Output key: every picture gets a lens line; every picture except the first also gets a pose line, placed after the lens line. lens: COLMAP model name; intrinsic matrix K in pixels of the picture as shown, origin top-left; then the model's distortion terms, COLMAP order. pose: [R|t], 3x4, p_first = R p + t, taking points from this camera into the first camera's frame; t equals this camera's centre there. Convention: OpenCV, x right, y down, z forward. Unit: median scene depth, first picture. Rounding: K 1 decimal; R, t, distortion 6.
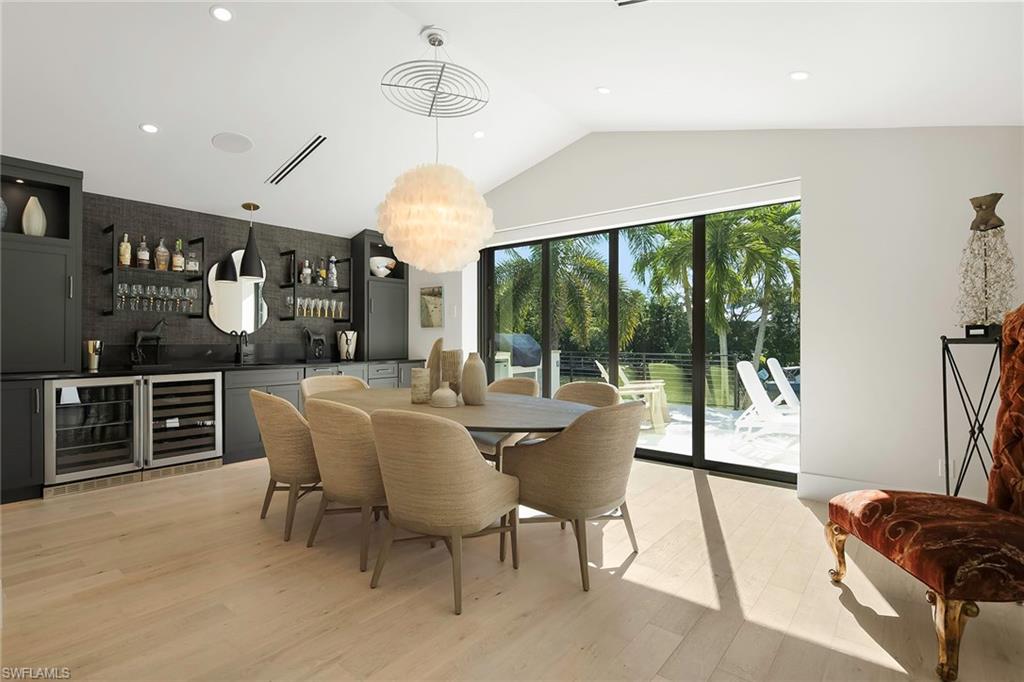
lens RADIAL K [[492.0, 0, 512.0], [0, 492.0, 341.0], [0, 0, 1]] dist [-0.000461, 0.000025]
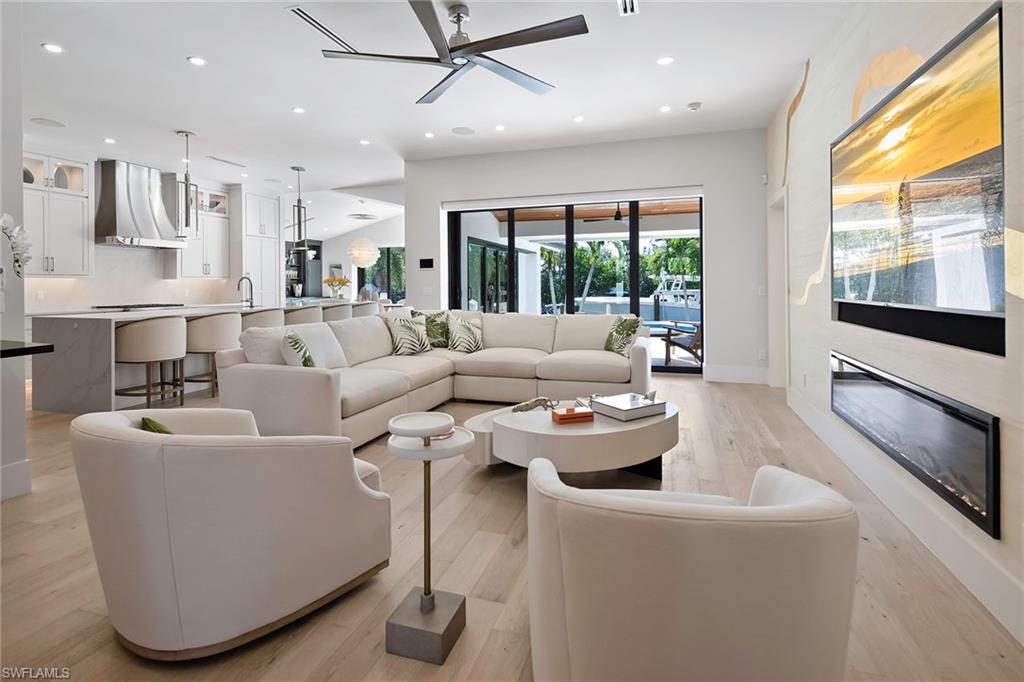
lens RADIAL K [[498.2, 0, 509.3], [0, 498.2, 287.1], [0, 0, 1]] dist [-0.000843, -0.000665]
pose [[0.931646, -0.012789, 0.363143, -0.263847], [0.014001, 0.999902, -0.000707, 0.008978], [-0.363098, 0.005743, 0.931733, -1.488773]]
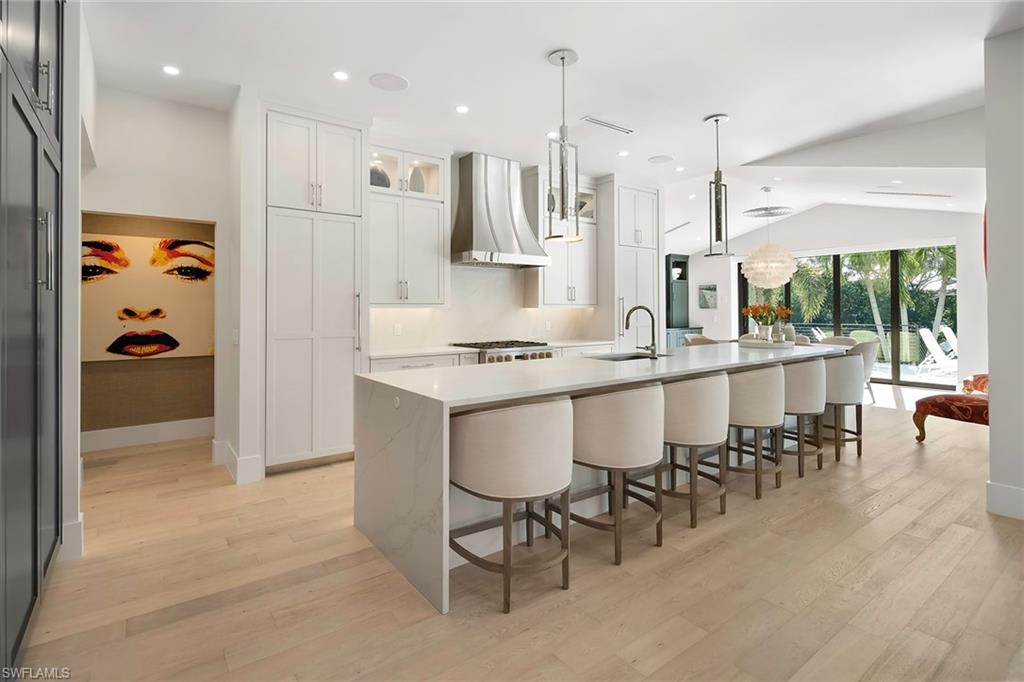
lens RADIAL K [[496.2, 0, 505.9], [0, 496.2, 308.6], [0, 0, 1]] dist [-0.000973, -0.000815]
pose [[0.966696, -0.009588, -0.255747, -0.420775], [0.007097, 0.999918, -0.010662, -0.014555], [0.255828, 0.008492, 0.966685, -0.887461]]
